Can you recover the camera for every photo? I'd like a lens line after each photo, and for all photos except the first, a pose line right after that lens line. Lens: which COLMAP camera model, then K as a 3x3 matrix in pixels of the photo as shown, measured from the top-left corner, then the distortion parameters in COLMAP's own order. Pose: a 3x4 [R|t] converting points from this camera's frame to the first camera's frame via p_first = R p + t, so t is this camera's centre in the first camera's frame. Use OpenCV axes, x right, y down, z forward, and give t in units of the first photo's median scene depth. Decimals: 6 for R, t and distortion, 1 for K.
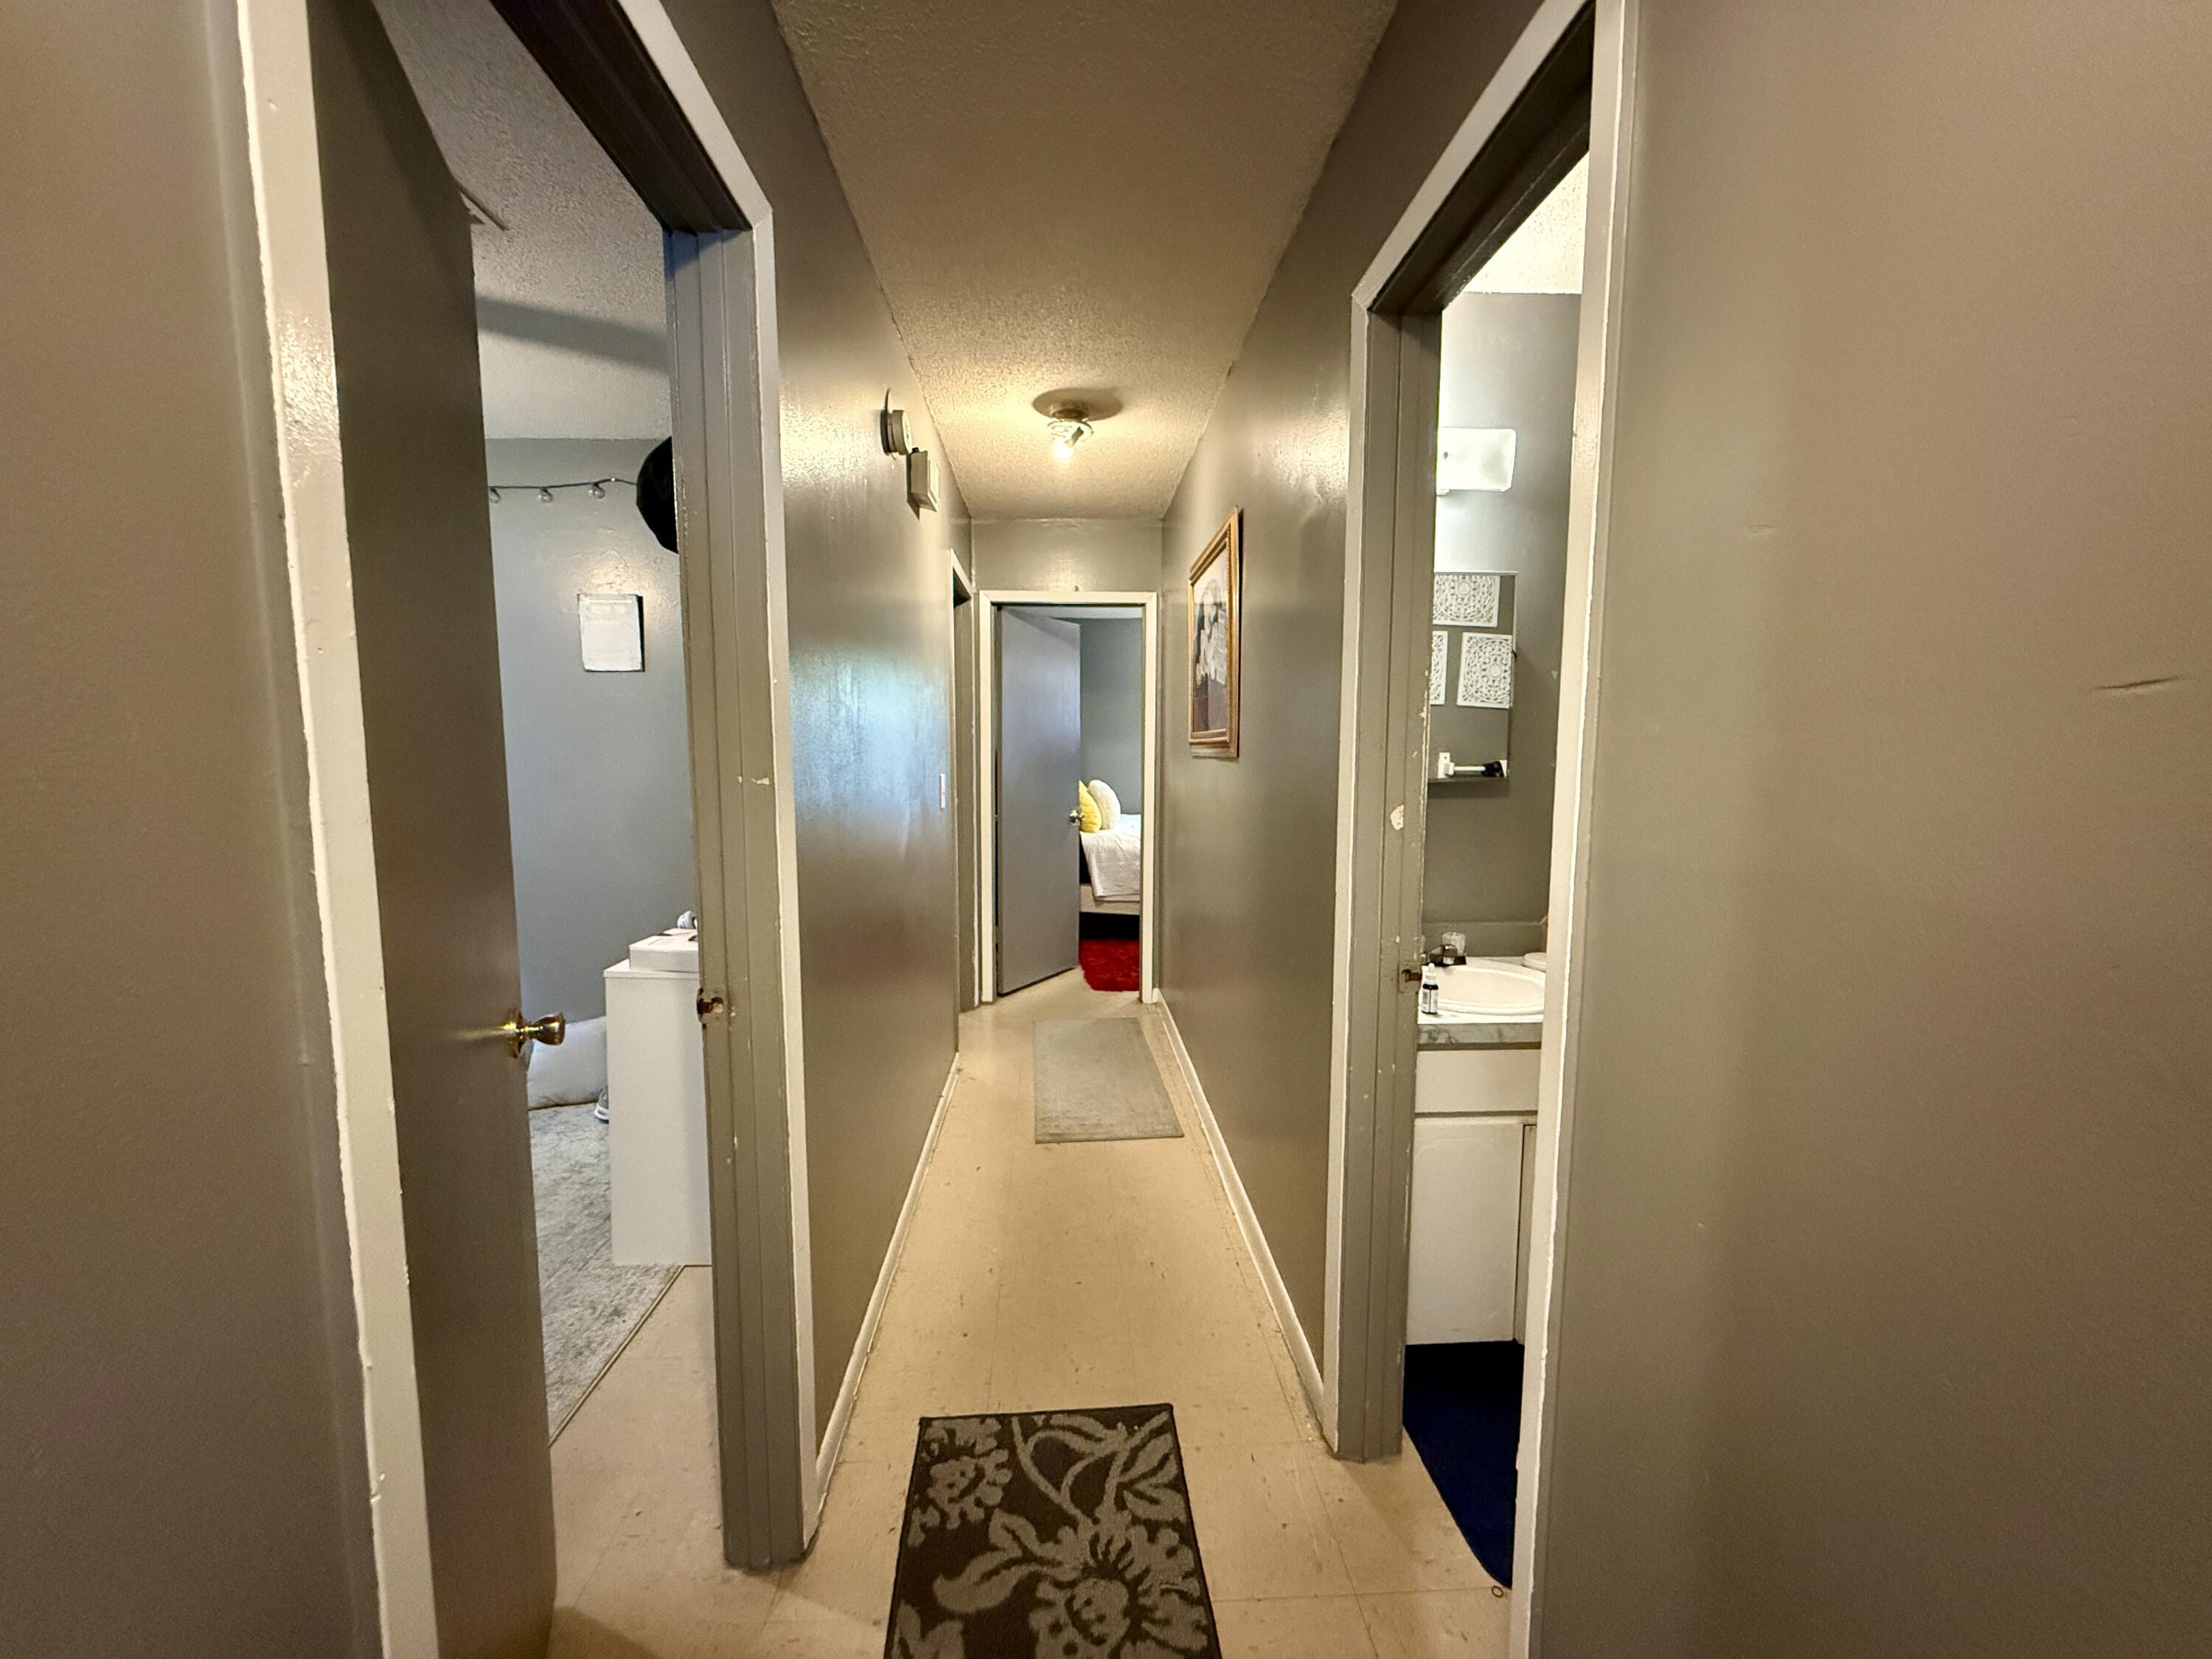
lens RADIAL K [[893.1, 0, 1110.2], [0, 893.1, 832.1], [0, 0, 1]] dist [0.001183, 0.000149]
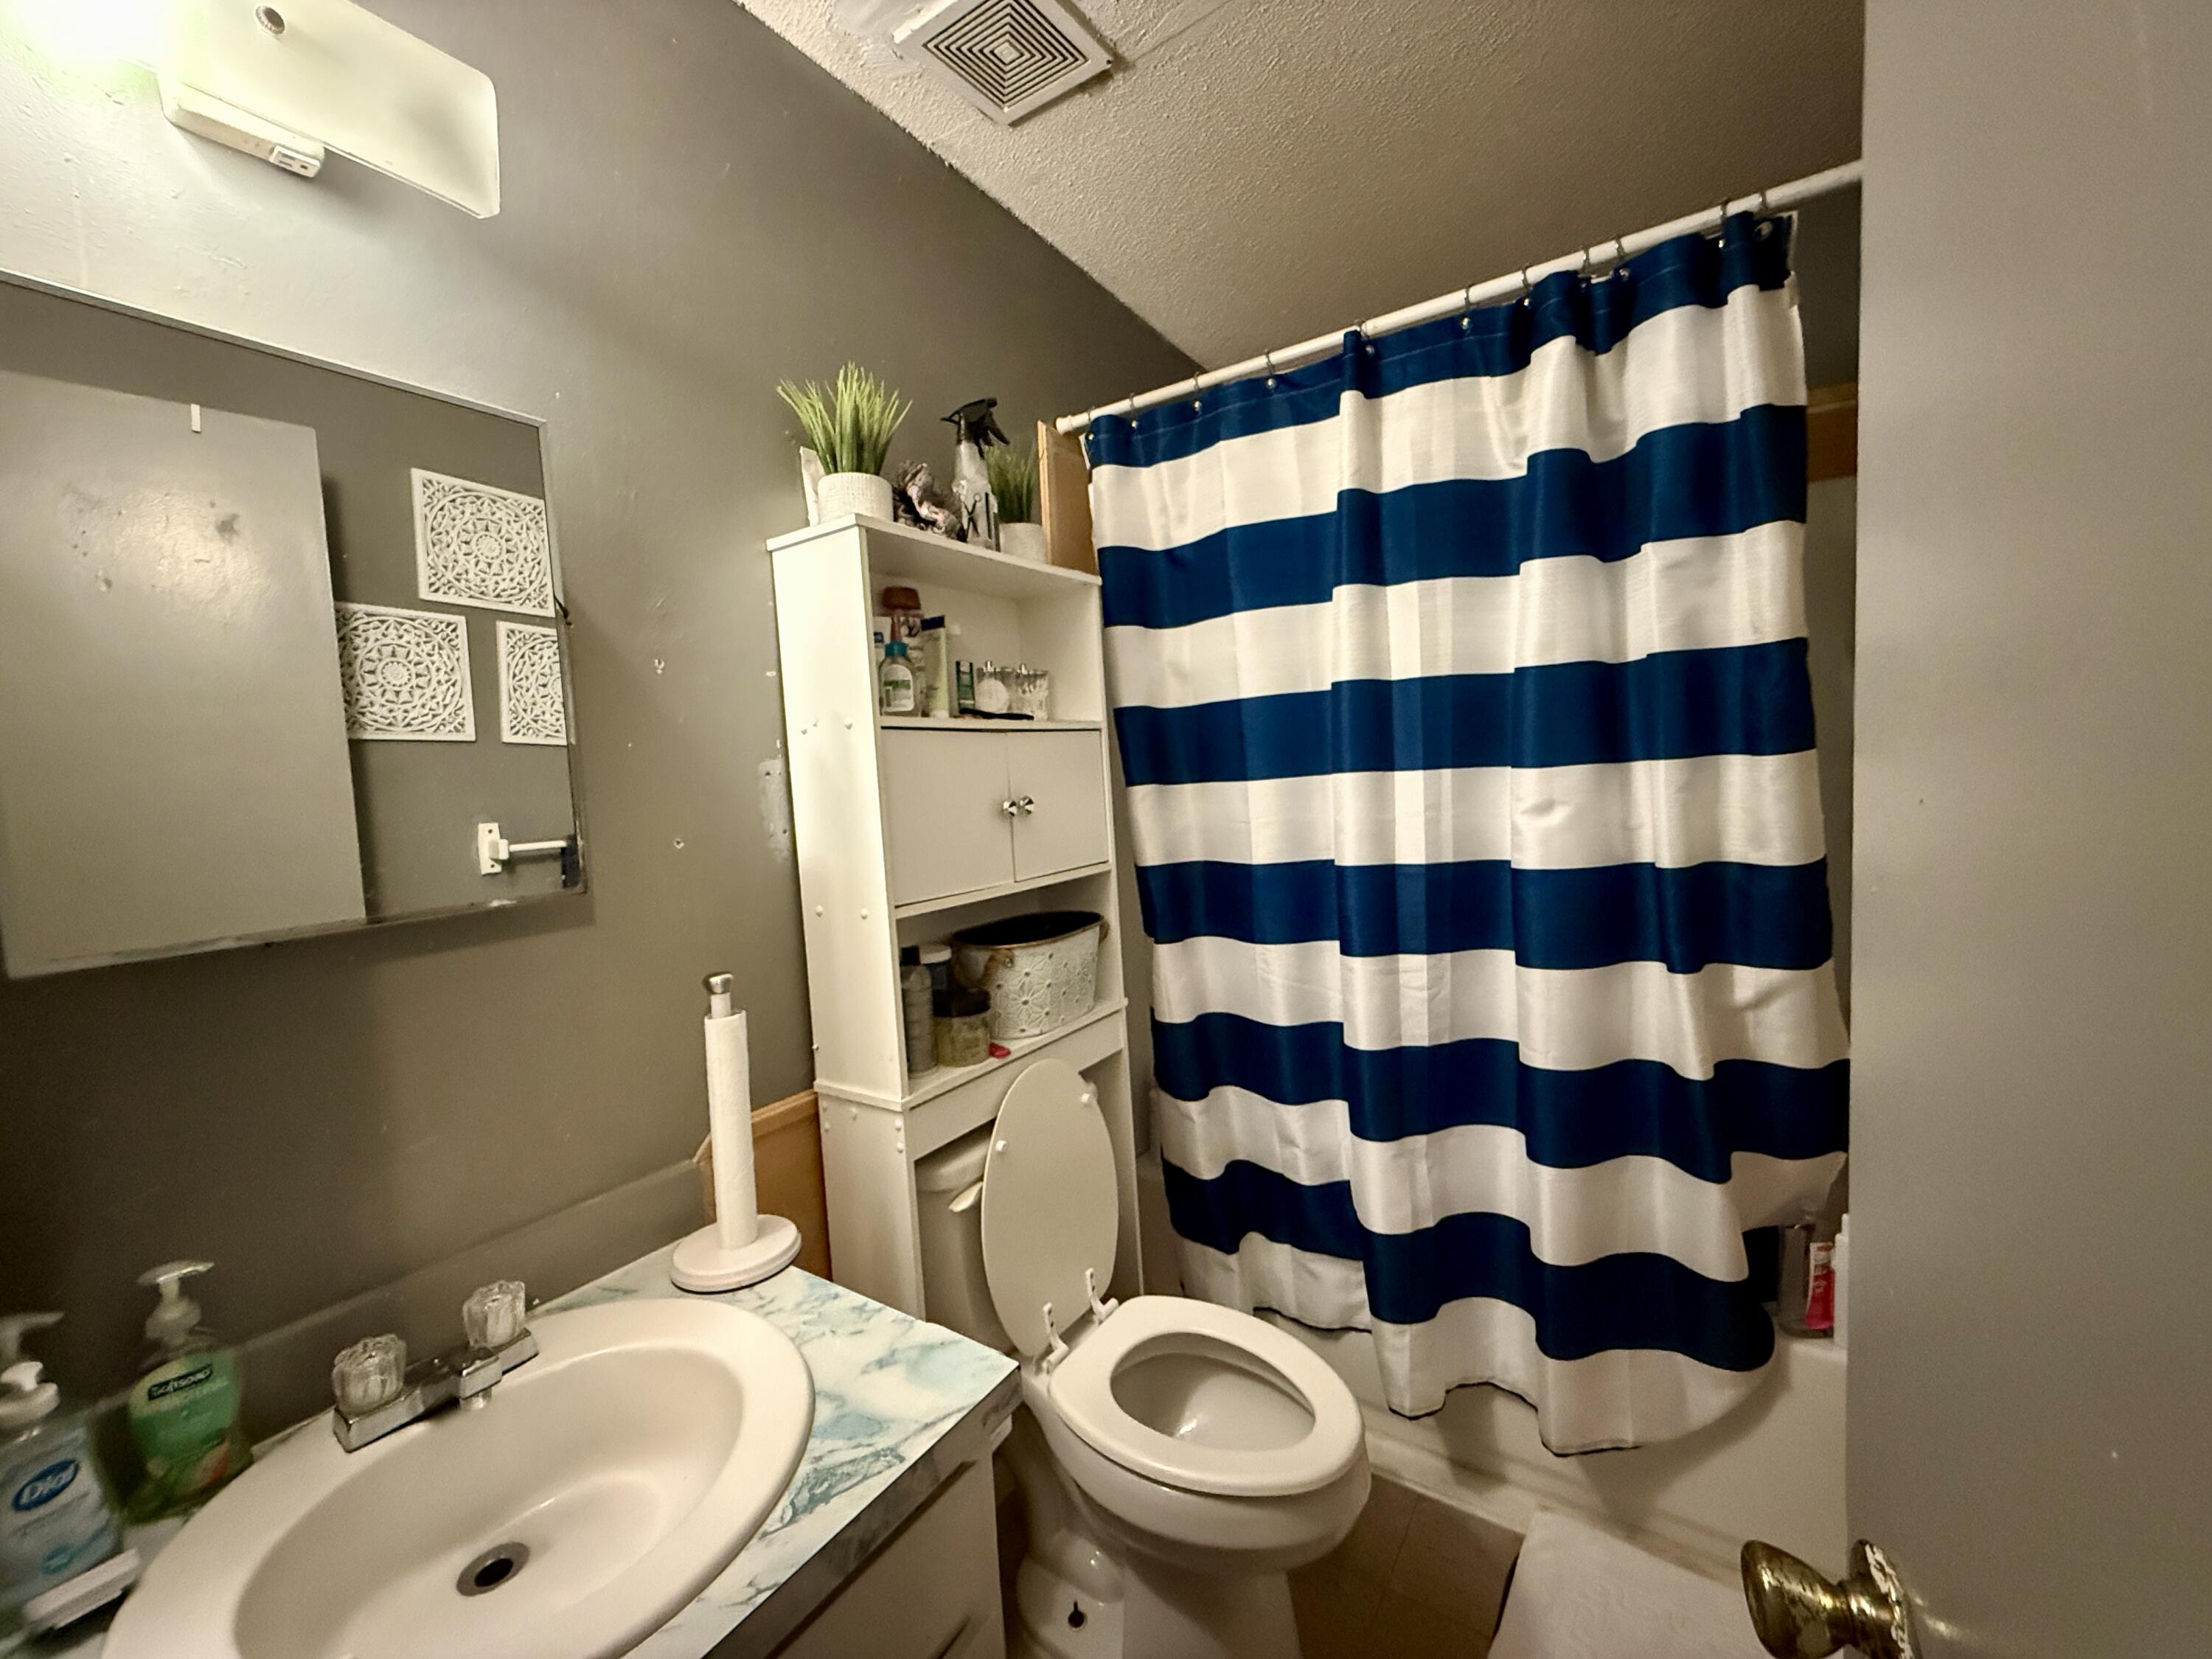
lens RADIAL K [[893.1, 0, 1112.5], [0, 893.1, 826.8], [0, 0, 1]] dist [0.001183, 0.000149]
pose [[0.606565, -0.080286, 0.790970, 0.162022], [0.139545, 0.990194, -0.006503, -0.026343], [-0.782692, 0.114321, 0.611820, 0.329249]]
